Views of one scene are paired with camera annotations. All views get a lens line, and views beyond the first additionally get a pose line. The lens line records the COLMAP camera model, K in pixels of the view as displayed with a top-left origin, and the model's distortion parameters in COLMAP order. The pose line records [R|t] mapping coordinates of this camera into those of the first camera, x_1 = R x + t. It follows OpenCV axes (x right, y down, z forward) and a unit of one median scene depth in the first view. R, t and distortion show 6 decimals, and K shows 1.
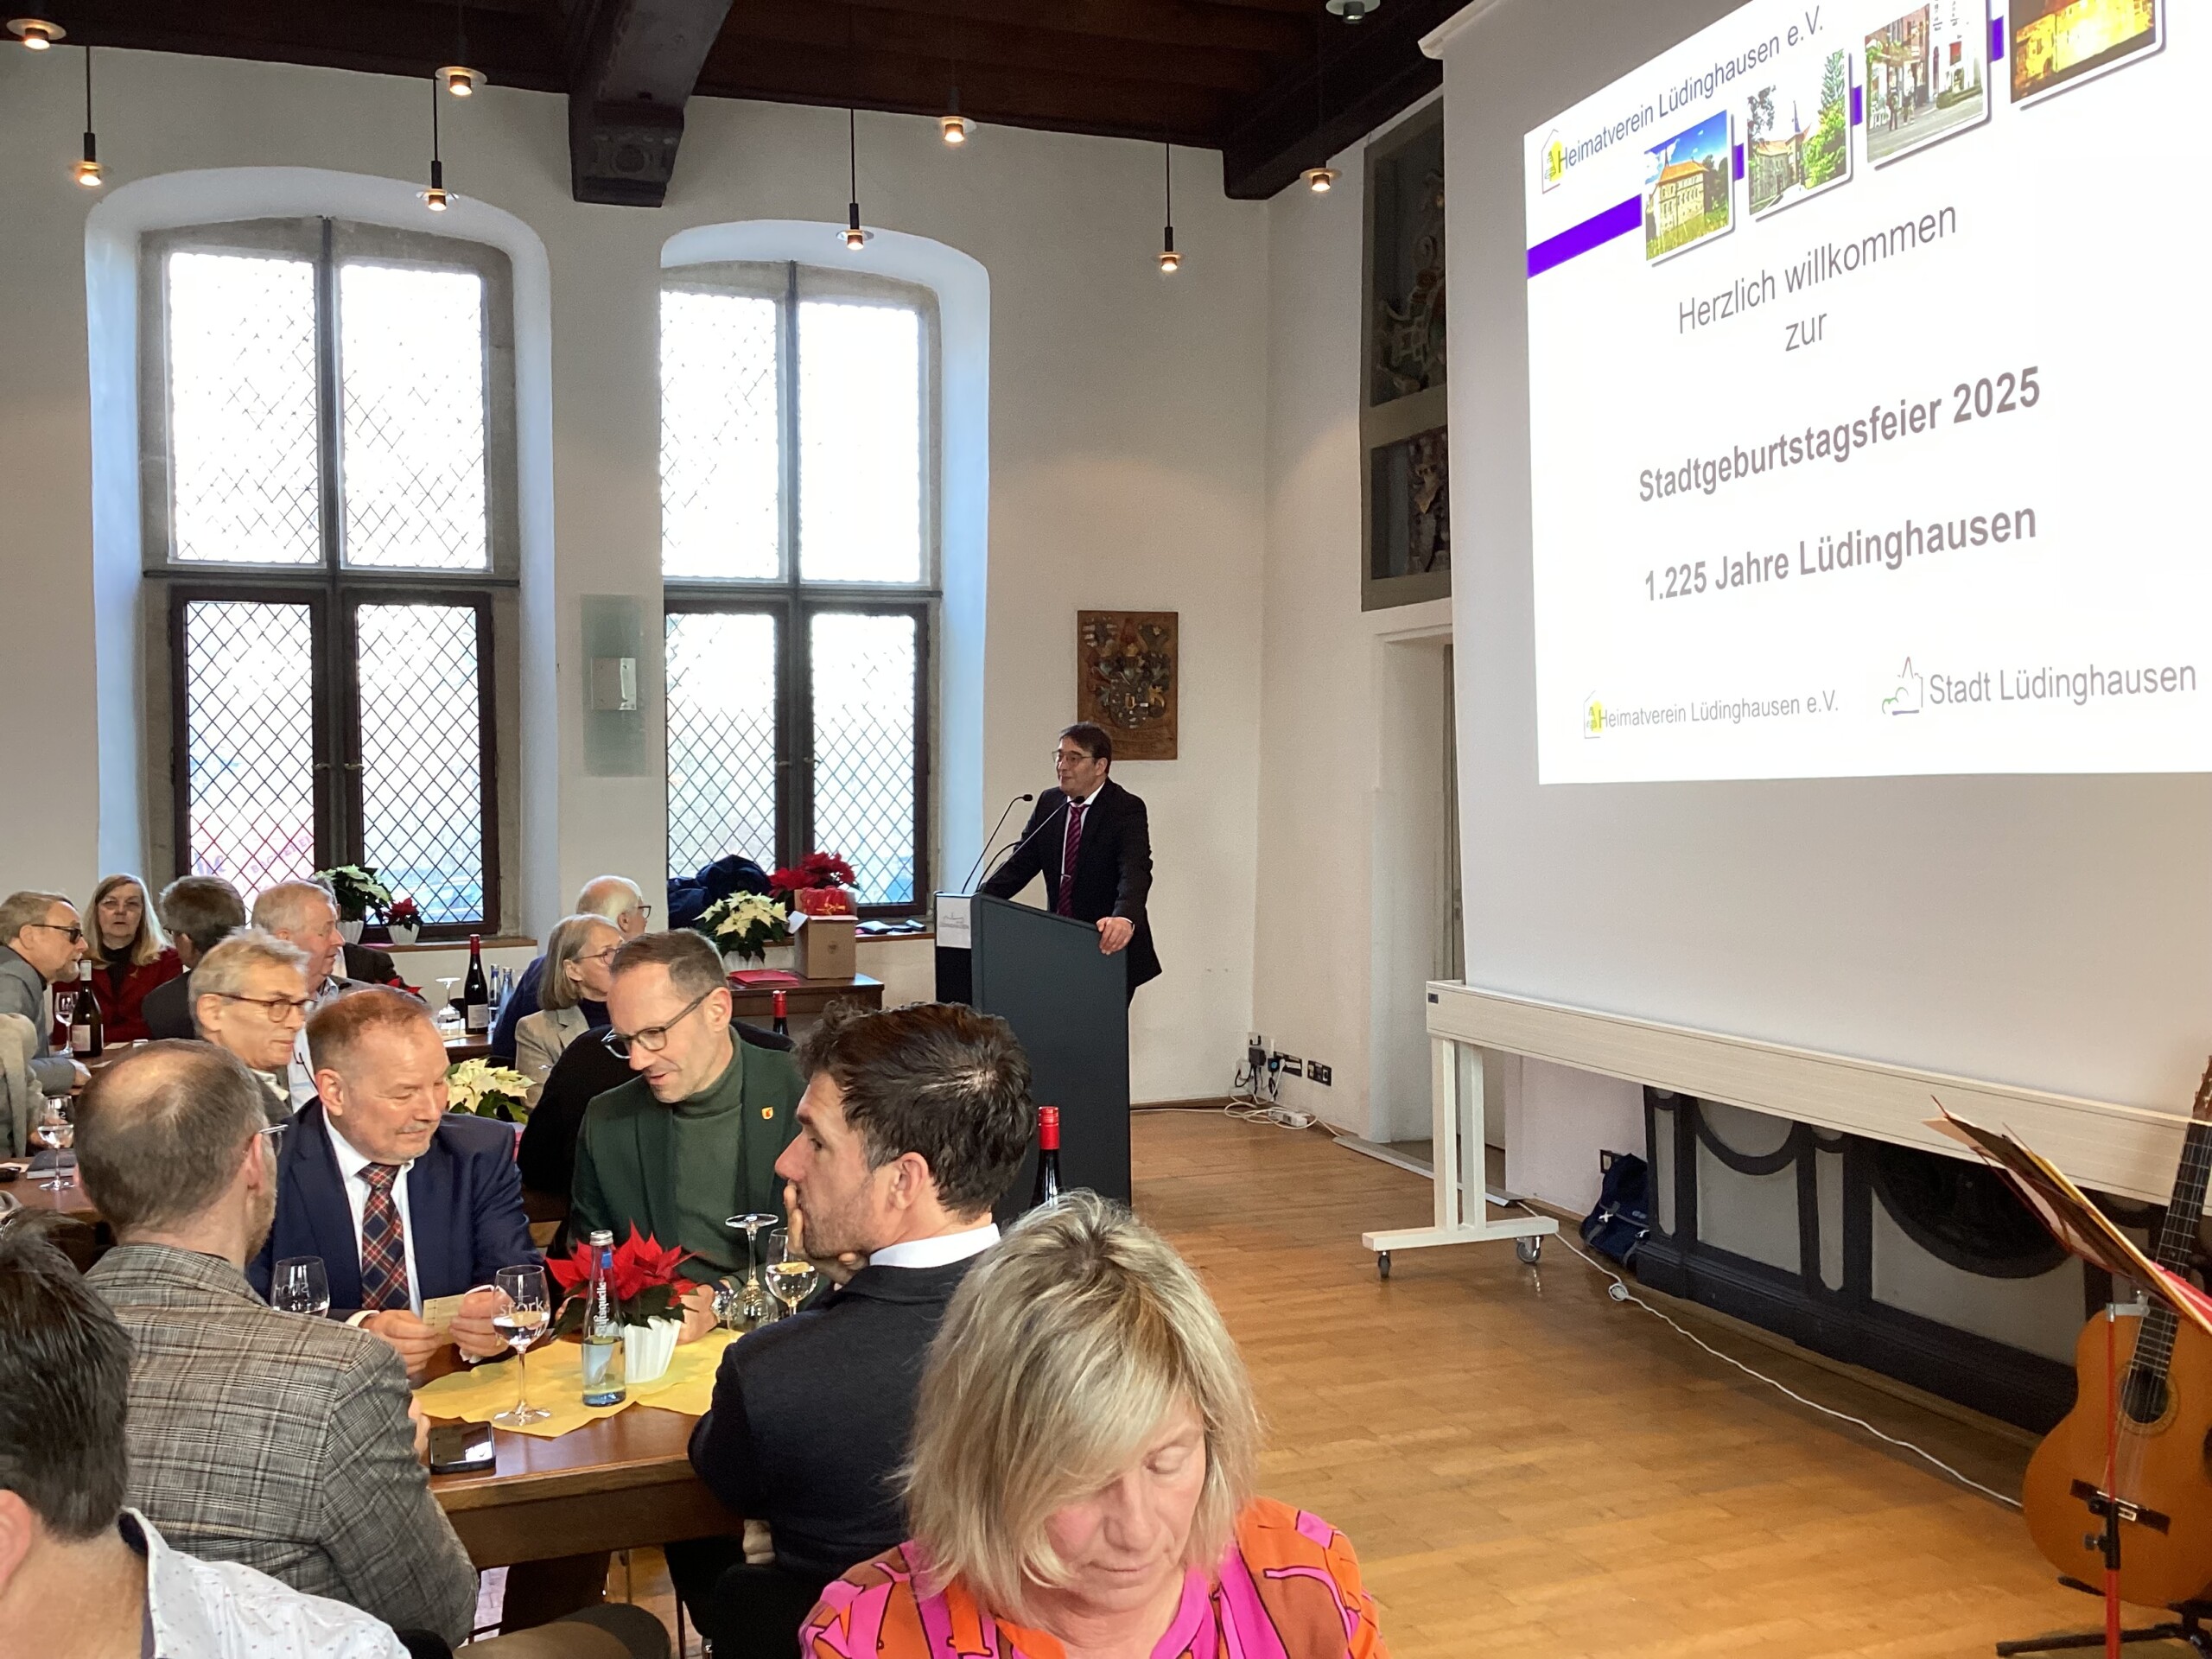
lens RADIAL K [[1977.3, 0, 1090.1], [0, 1977.3, 833.3], [0, 0, 1]] dist [0.063590, -0.025075]
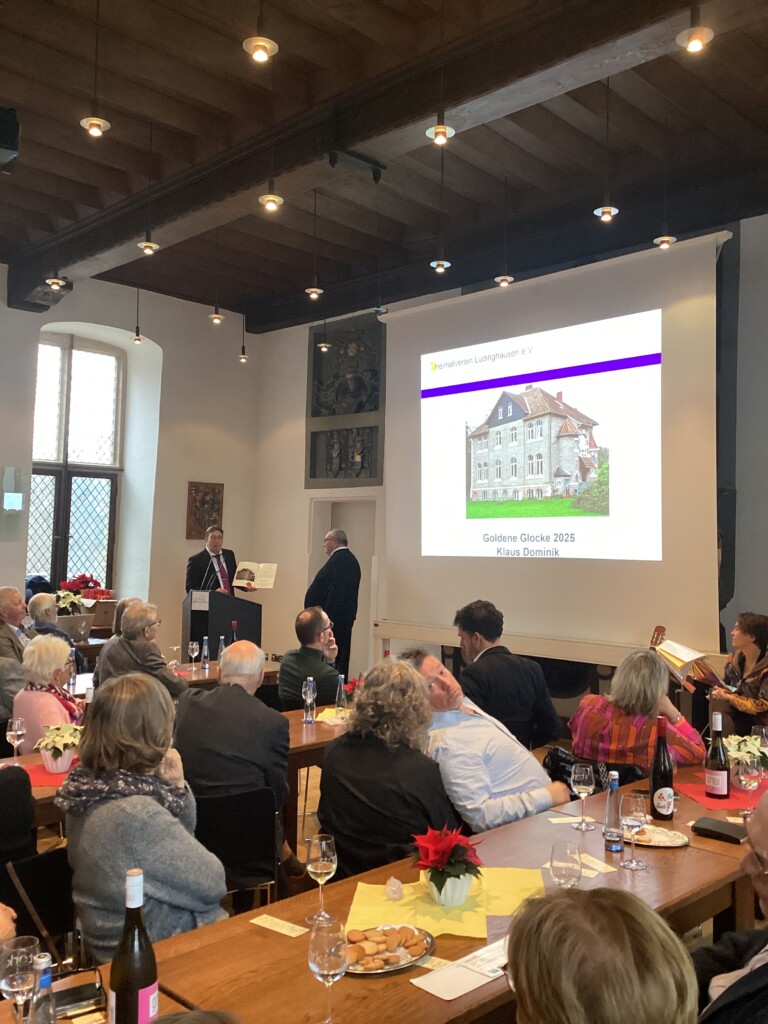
lens RADIAL K [[915.4, 0, 382.1], [0, 915.4, 506.8], [0, 0, 1]] dist [0.063590, -0.025075]
pose [[0.898773, 0.040749, 0.436517, -0.342010], [-0.012327, 0.997626, -0.067748, -0.001594], [-0.438242, 0.055509, 0.897141, -0.209609]]
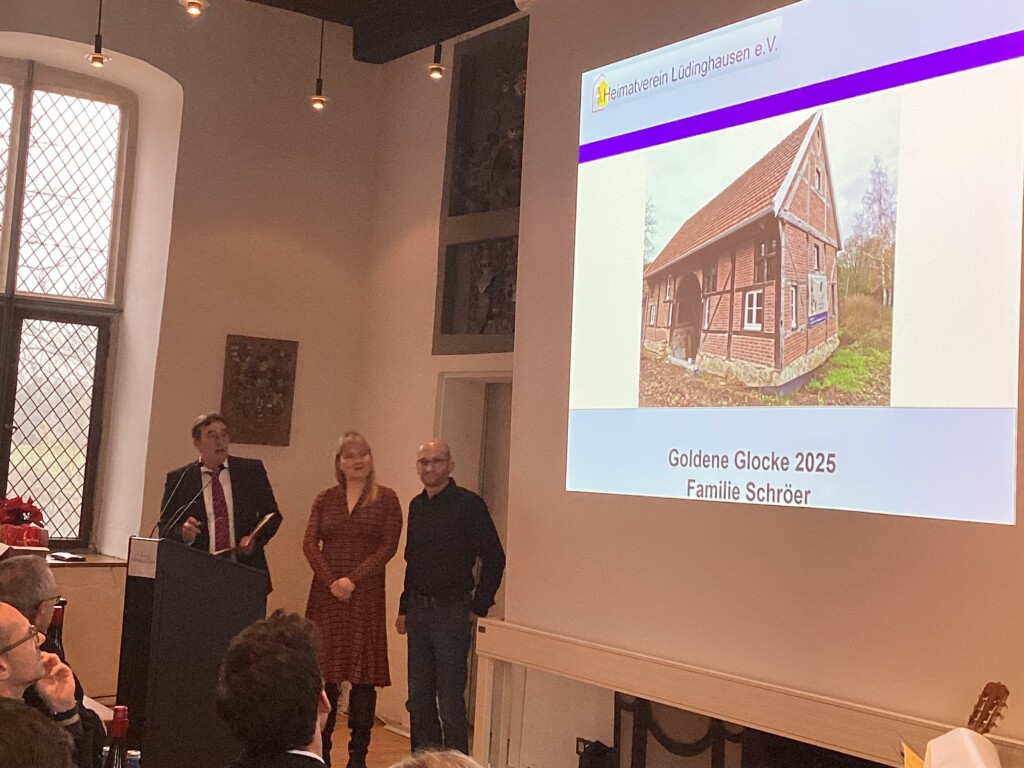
lens RADIAL K [[1510.3, 0, 506.3], [0, 1510.3, 373.4], [0, 0, 1]] dist [0.061685, 0.000000]
pose [[0.969702, 0.084703, 0.229135, -0.064715], [-0.066437, 0.994051, -0.086303, -0.007721], [-0.235082, 0.068465, 0.969561, -0.082300]]
